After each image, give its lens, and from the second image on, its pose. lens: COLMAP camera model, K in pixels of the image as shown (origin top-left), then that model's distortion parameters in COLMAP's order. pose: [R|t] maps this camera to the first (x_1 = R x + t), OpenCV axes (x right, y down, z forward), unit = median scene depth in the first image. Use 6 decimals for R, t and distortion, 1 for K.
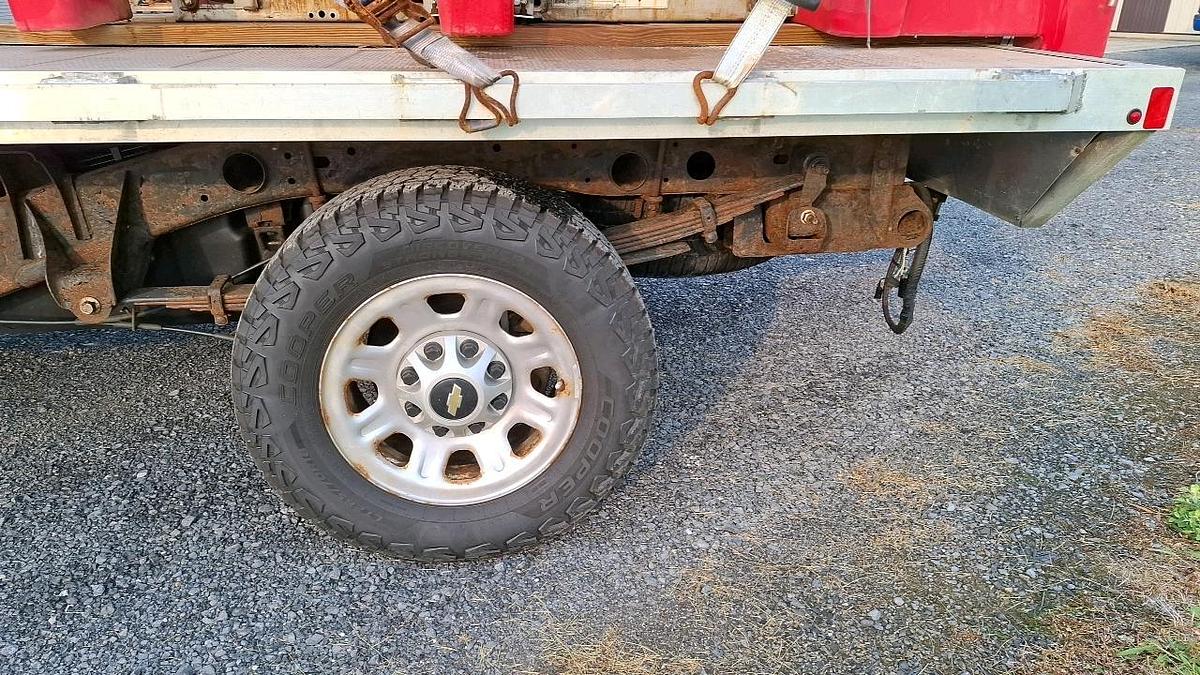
lens RADIAL K [[829.0, 0, 600.0], [0, 829.0, 337.5], [0, 0, 1]] dist [0.108411, -0.133364]
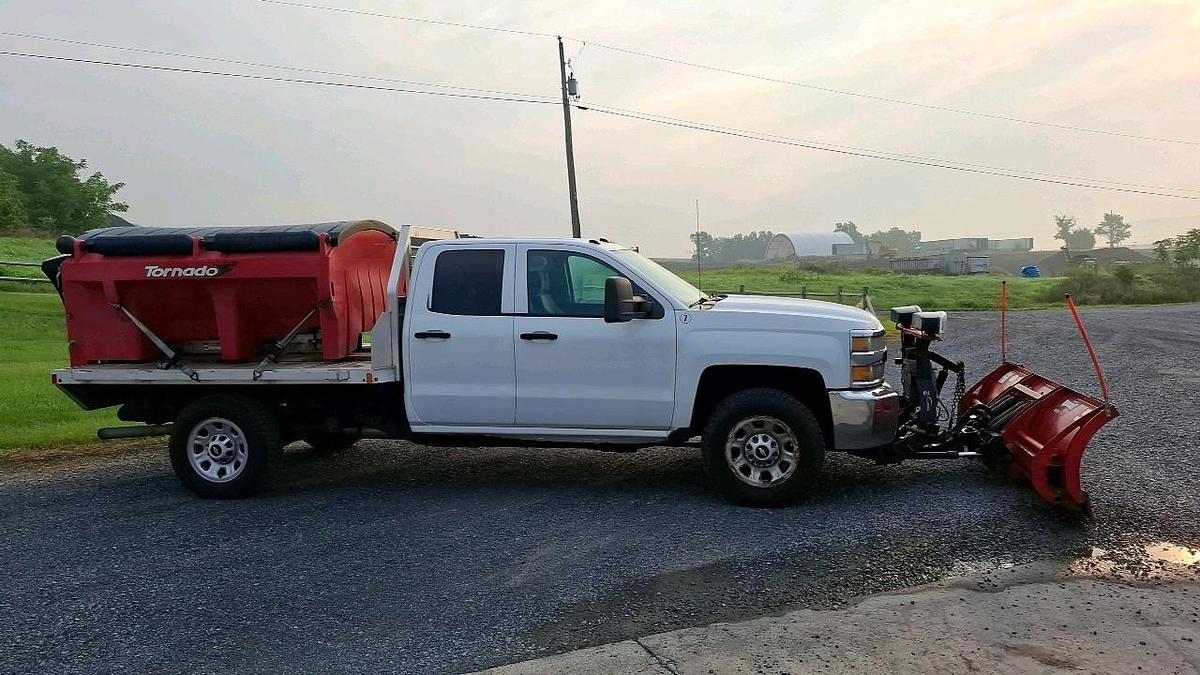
lens RADIAL K [[829.0, 0, 600.0], [0, 829.0, 337.5], [0, 0, 1]] dist [0.108411, -0.133364]
pose [[0.958211, -0.004836, -0.286020, 2.624316], [-0.081560, 0.953738, -0.289364, 0.553959], [0.274188, 0.300599, 0.913488, -2.231914]]
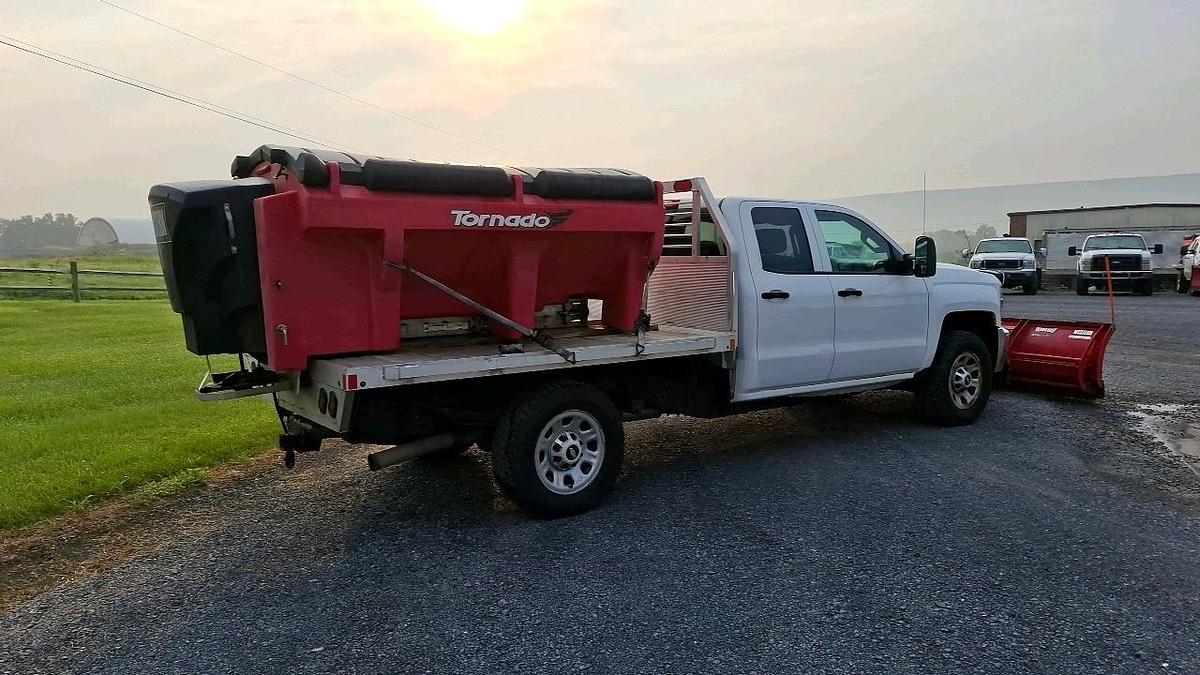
lens RADIAL K [[829.0, 0, 600.0], [0, 829.0, 337.5], [0, 0, 1]] dist [0.108411, -0.133364]
pose [[0.881007, -0.063260, 0.468854, -1.443942], [0.193731, 0.952360, -0.235537, 0.397659], [-0.431618, 0.298342, 0.851292, -1.705715]]
